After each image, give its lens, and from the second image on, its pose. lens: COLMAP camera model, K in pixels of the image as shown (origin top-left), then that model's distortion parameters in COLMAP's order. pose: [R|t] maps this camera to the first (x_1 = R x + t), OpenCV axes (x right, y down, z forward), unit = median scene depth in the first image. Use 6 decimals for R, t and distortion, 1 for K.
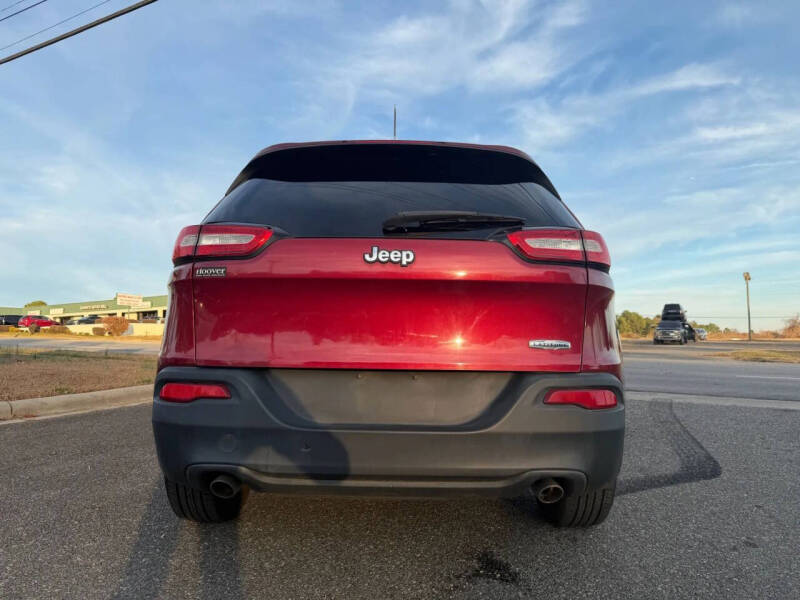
lens RADIAL K [[572.3, 0, 395.0], [0, 572.3, 298.7], [0, 0, 1]] dist [-0.001669, -0.003325]
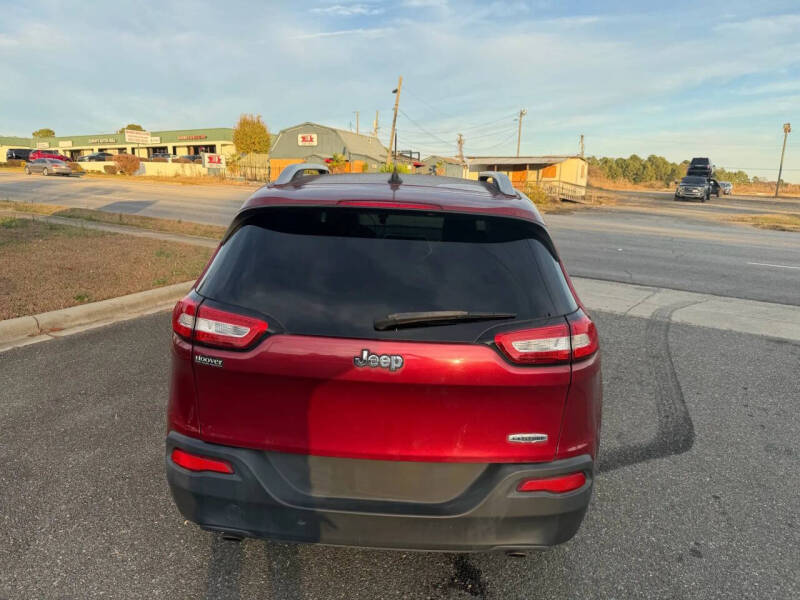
lens RADIAL K [[568.5, 0, 392.4], [0, 568.5, 309.1], [0, 0, 1]] dist [0.017890, -0.026426]
pose [[0.999201, 0.032155, -0.023741, 0.017125], [-0.023719, 0.955104, 0.295319, -0.224301], [0.032171, -0.294520, 0.955104, 0.022507]]
